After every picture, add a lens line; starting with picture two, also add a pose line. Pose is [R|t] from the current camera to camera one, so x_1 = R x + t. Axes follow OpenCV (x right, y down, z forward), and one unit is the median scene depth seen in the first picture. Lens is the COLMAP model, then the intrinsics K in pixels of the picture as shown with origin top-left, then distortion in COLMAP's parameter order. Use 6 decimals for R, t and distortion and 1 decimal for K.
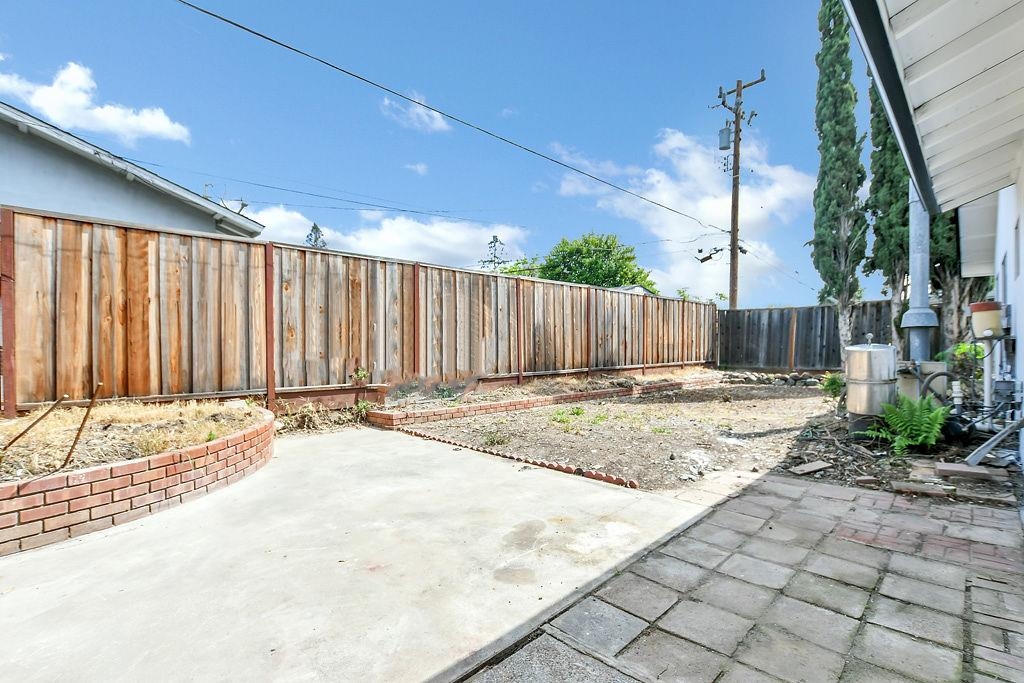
lens RADIAL K [[482.4, 0, 502.3], [0, 482.4, 344.9], [0, 0, 1]] dist [-0.028632, 0.000392]
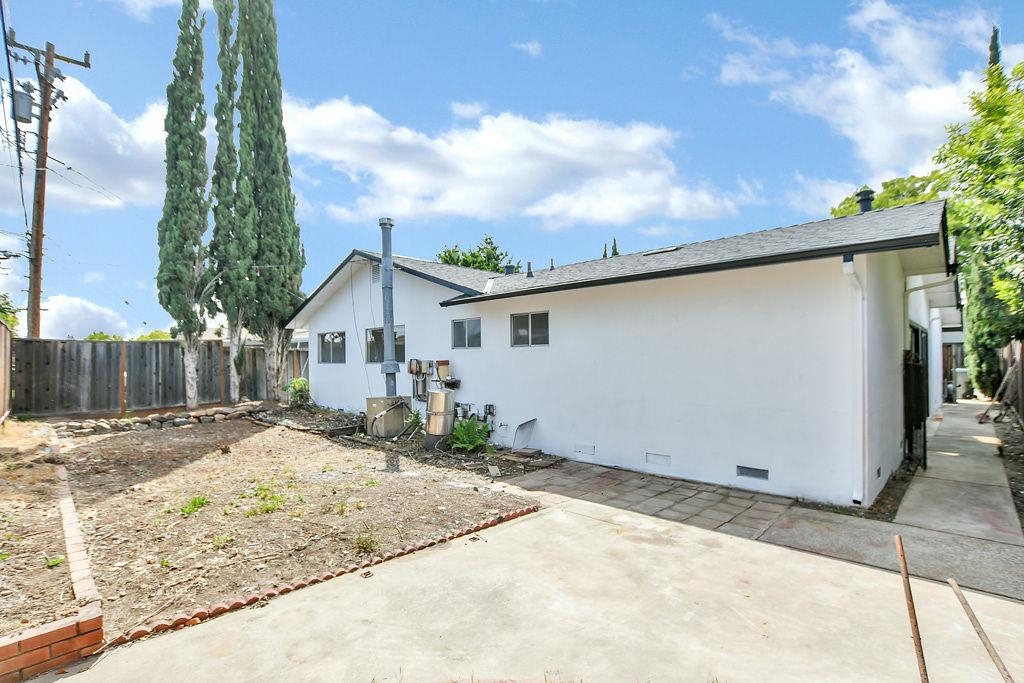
lens RADIAL K [[479.4, 0, 507.8], [0, 479.4, 356.5], [0, 0, 1]] dist [-0.023984, 0.000028]
pose [[-0.009837, 0.011424, 0.999886, -0.339151], [0.013478, 0.999845, -0.011290, -0.036729], [-0.999861, 0.013366, -0.009989, 0.349819]]
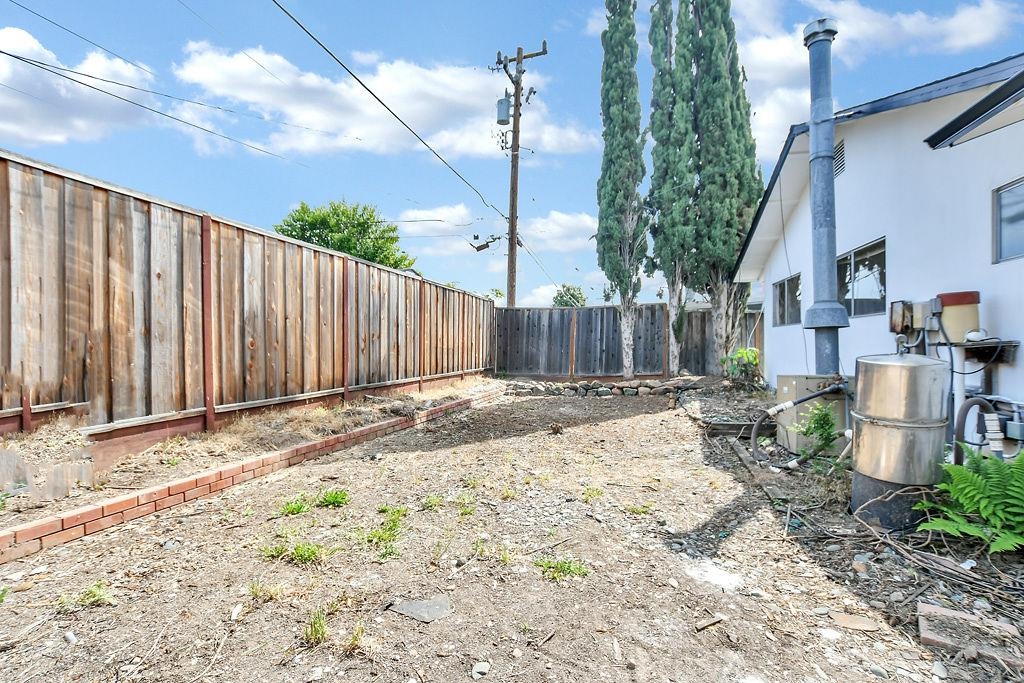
lens RADIAL K [[482.4, 0, 502.3], [0, 482.4, 344.9], [0, 0, 1]] dist [-0.028632, 0.000392]
pose [[0.866469, 0.003956, 0.499215, 0.041467], [-0.001649, 0.999986, -0.005062, -0.003482], [-0.499228, 0.003563, 0.866463, 0.329894]]
